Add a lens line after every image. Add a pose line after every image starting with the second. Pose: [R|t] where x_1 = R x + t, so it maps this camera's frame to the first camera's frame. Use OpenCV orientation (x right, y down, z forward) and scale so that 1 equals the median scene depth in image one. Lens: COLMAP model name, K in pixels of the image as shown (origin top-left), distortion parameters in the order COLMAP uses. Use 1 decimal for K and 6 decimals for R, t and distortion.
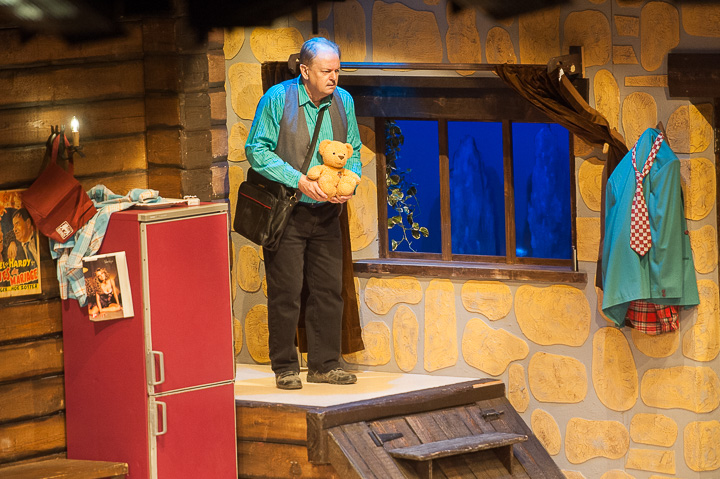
lens RADIAL K [[4134.1, 0, 359.0], [0, 4134.1, 269.2], [0, 0, 1]] dist [1.156003, 9.593099]
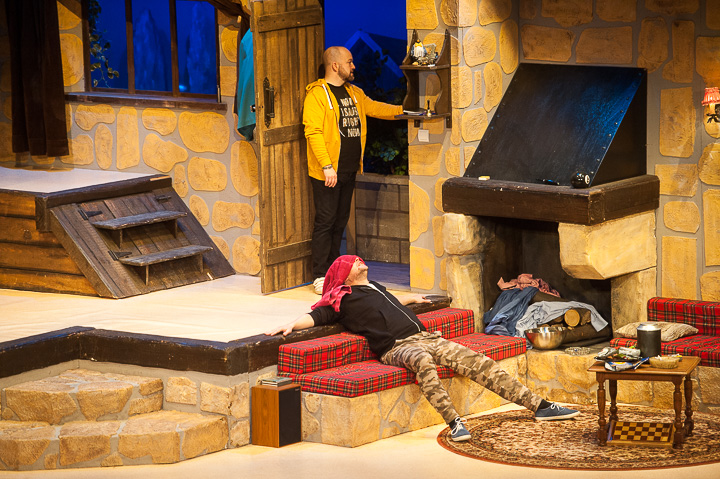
lens RADIAL K [[3567.1, 0, 357.1], [0, 3567.1, 248.3], [0, 0, 1]] dist [1.818207, -0.235664]
pose [[0.996053, 0.001247, 0.088751, -0.012797], [-0.005434, 0.998882, 0.046952, -0.007950], [-0.088593, -0.047249, 0.994947, -0.287353]]
